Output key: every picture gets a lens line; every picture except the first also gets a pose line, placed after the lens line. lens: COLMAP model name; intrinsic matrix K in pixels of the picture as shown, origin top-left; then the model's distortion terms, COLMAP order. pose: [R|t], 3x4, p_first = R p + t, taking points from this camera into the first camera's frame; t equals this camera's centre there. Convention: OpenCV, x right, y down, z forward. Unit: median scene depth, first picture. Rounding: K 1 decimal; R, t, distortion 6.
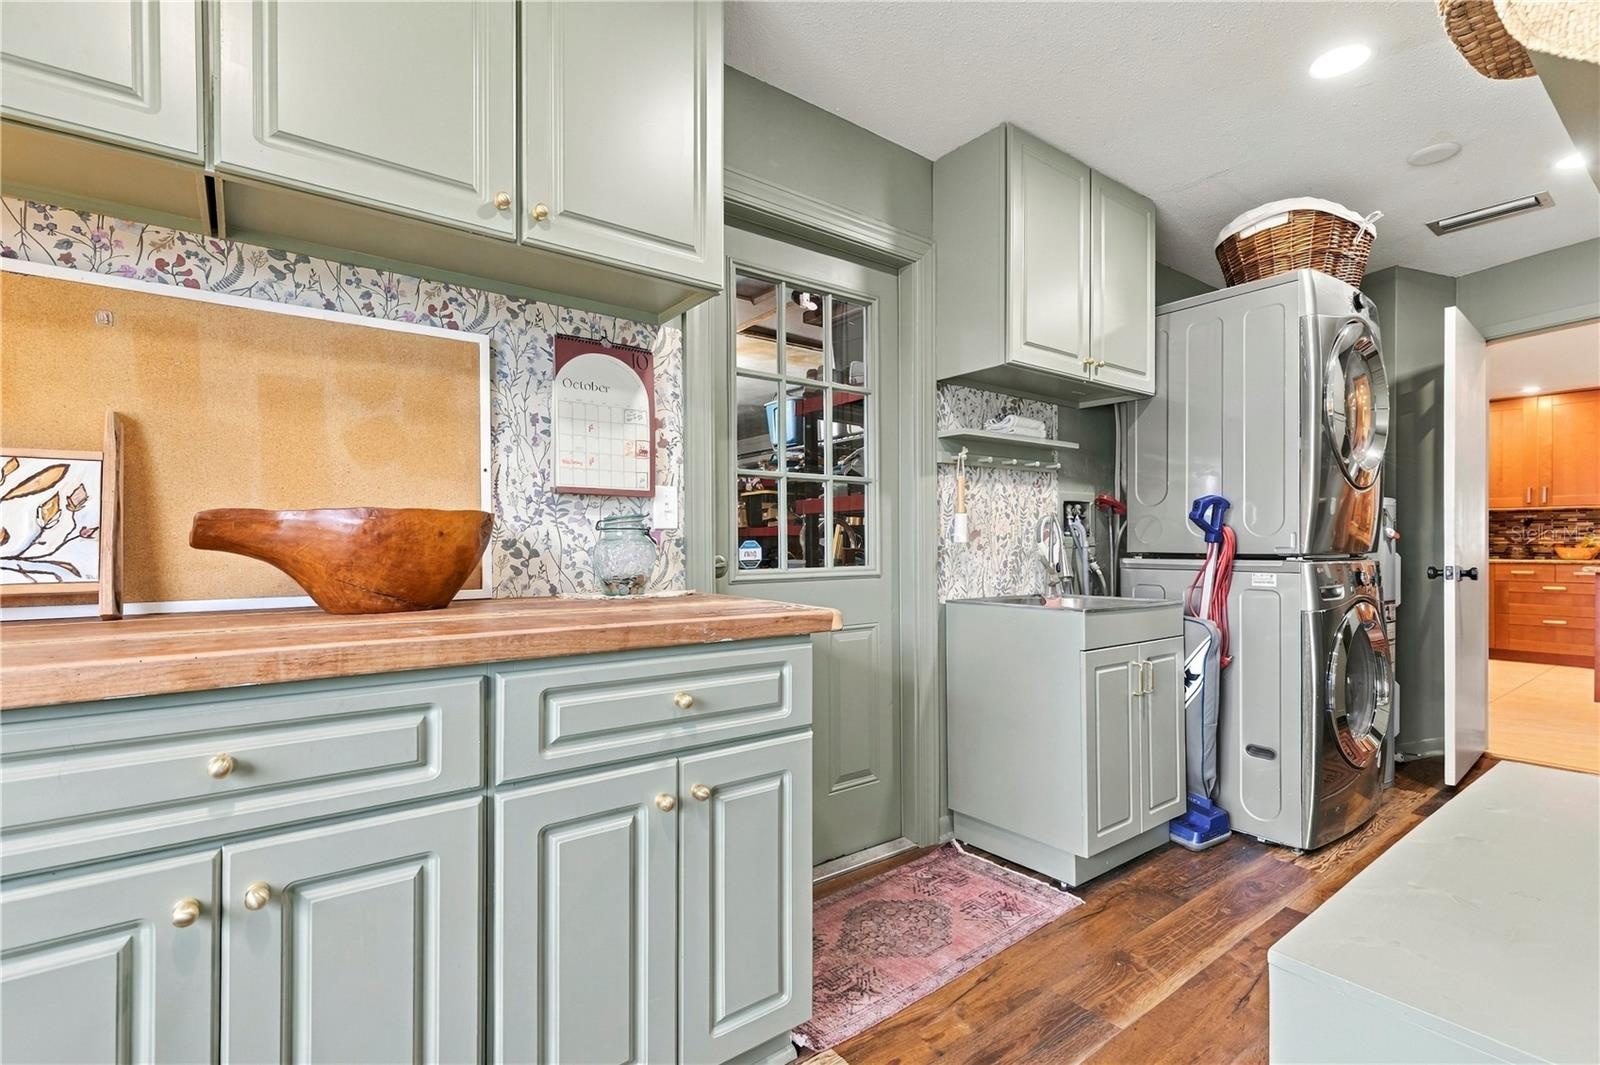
lens RADIAL K [[728.1, 0, 794.0], [0, 728.1, 546.8], [0, 0, 1]] dist [0.002764, -0.000144]
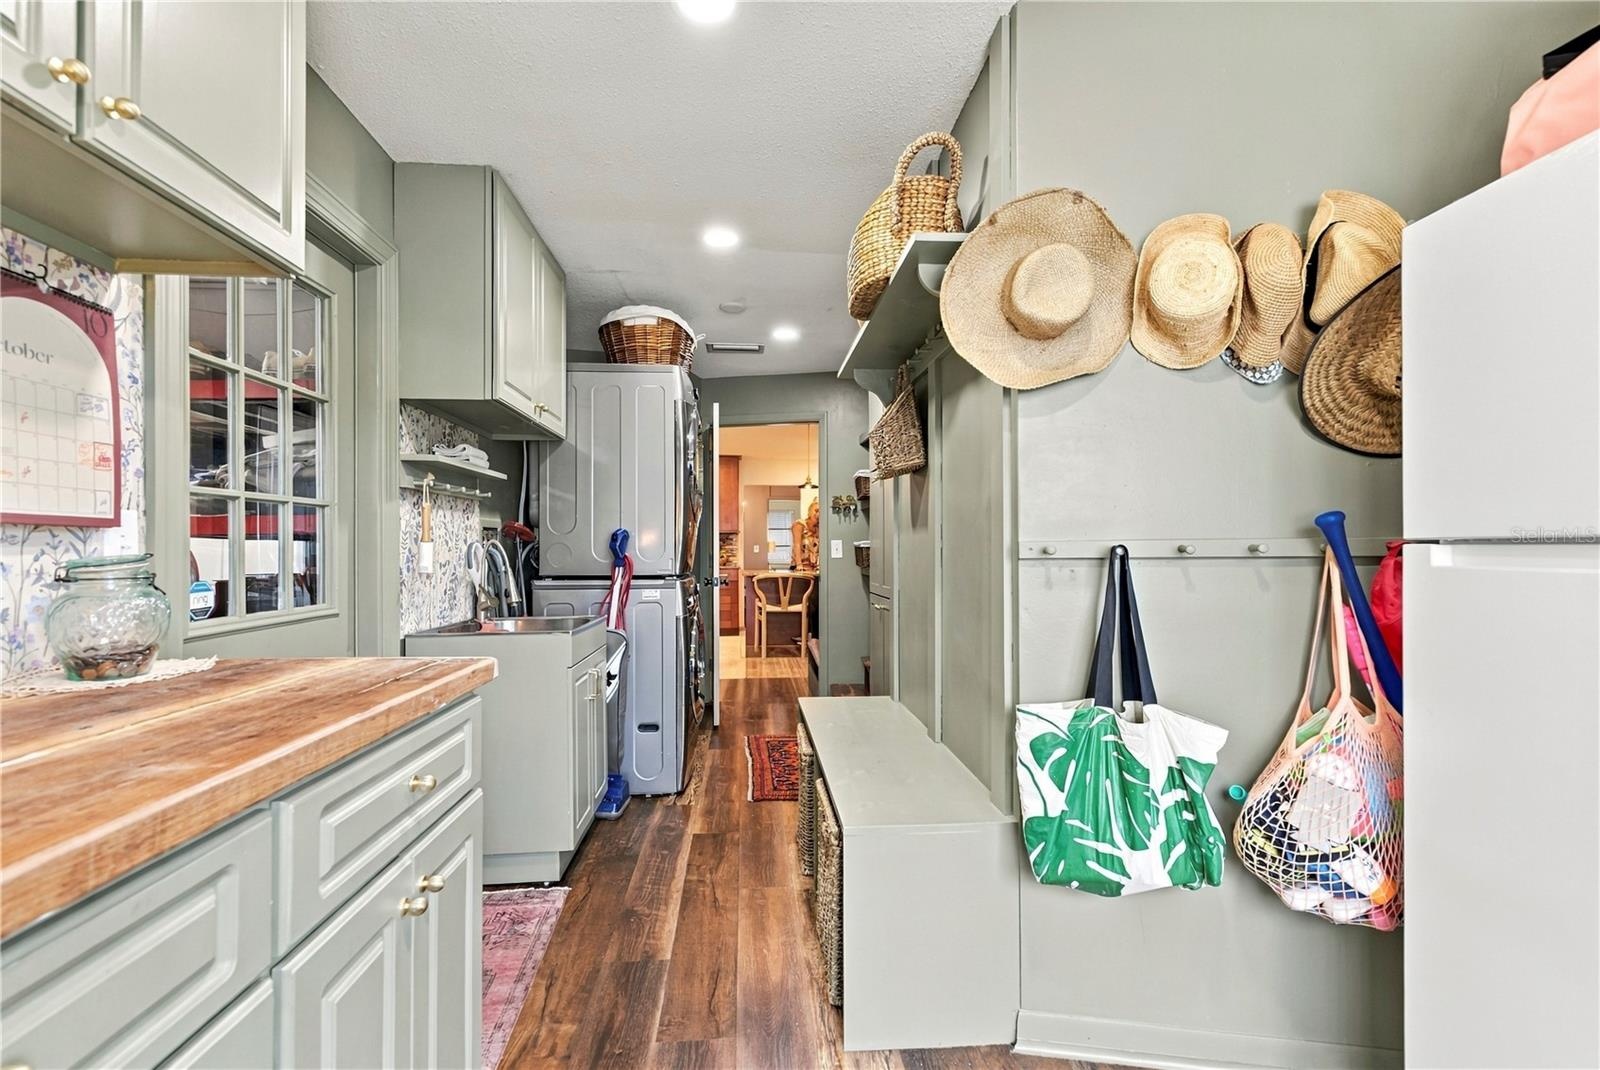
lens RADIAL K [[728.1, 0, 794.0], [0, 728.1, 549.3], [0, 0, 1]] dist [0.002764, -0.000144]
pose [[0.545392, -0.001168, 0.838180, -0.312065], [0.007530, 0.999966, -0.003506, -0.029930], [-0.838147, 0.008224, 0.545382, 0.074387]]
